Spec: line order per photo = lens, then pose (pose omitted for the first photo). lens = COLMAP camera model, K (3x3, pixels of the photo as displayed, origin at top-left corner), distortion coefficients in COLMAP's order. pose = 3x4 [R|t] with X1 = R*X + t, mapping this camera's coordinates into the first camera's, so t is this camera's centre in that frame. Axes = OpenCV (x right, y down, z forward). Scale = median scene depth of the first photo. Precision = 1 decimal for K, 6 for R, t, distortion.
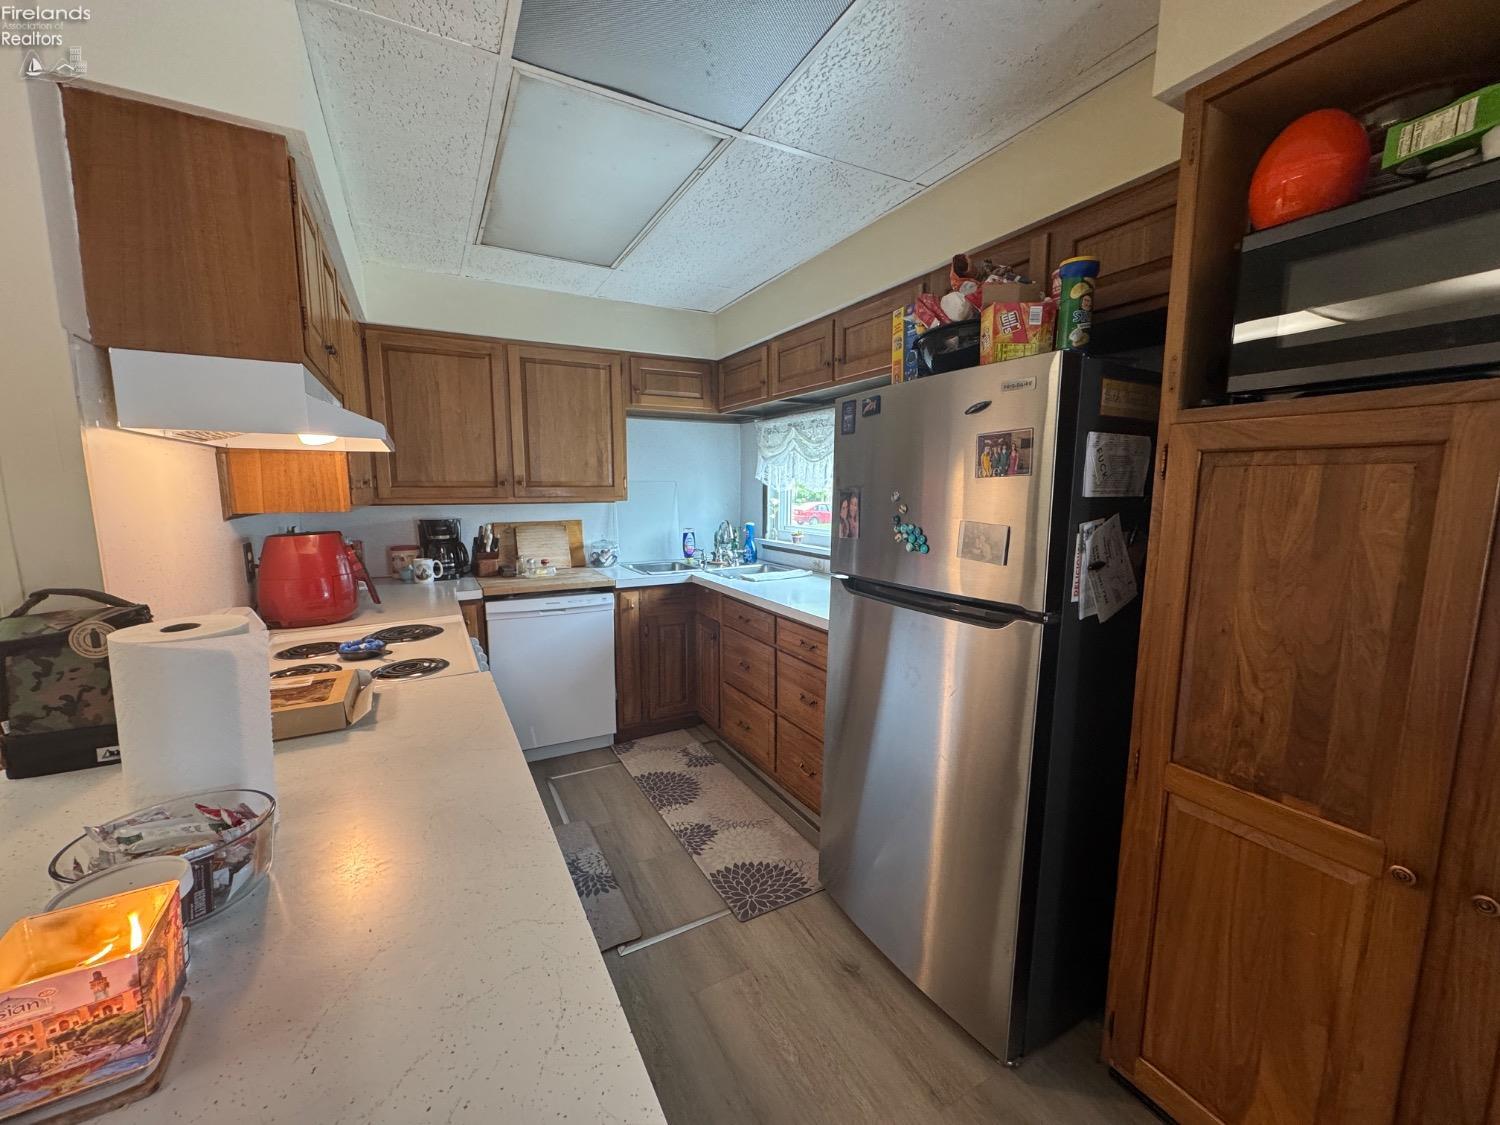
lens RADIAL K [[595.4, 0, 750.5], [0, 595.4, 565.4], [0, 0, 1]] dist [-0.002253, 0.000110]
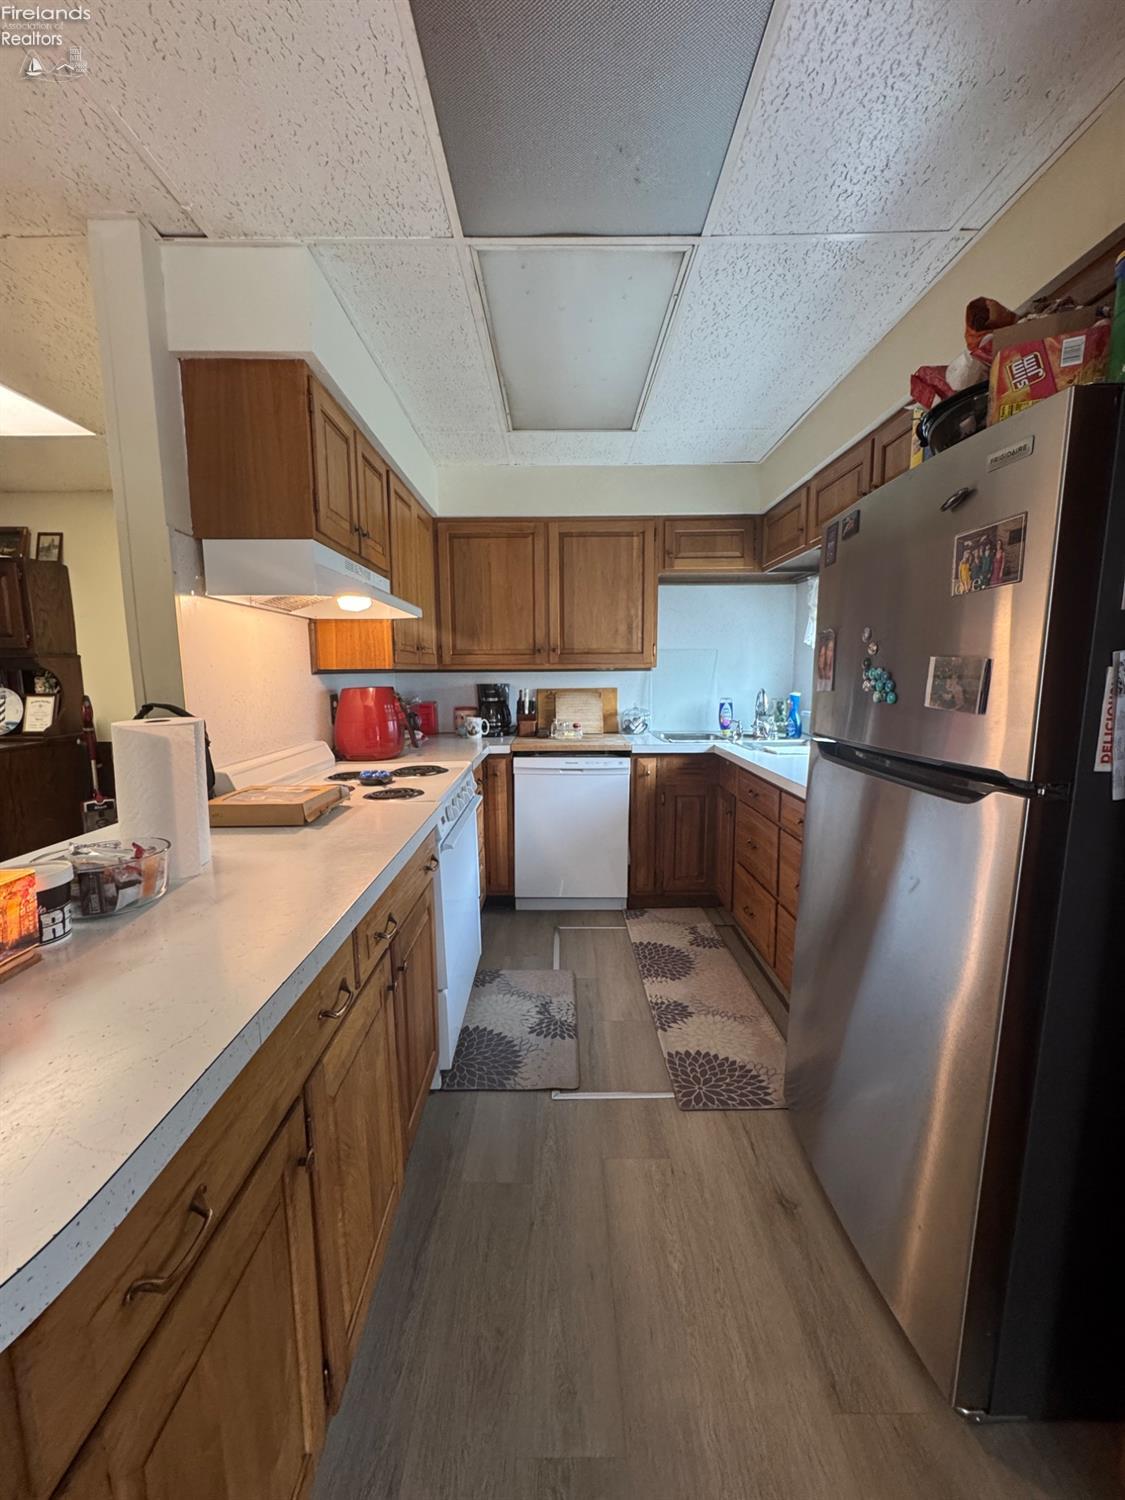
lens RADIAL K [[595.4, 0, 560.8], [0, 595.4, 751.8], [0, 0, 1]] dist [-0.002253, 0.000110]
pose [[0.879693, 0.056573, -0.472165, 0.175649], [-0.055833, 0.998318, 0.015593, 0.033433], [0.472253, 0.012646, 0.881372, 0.073883]]
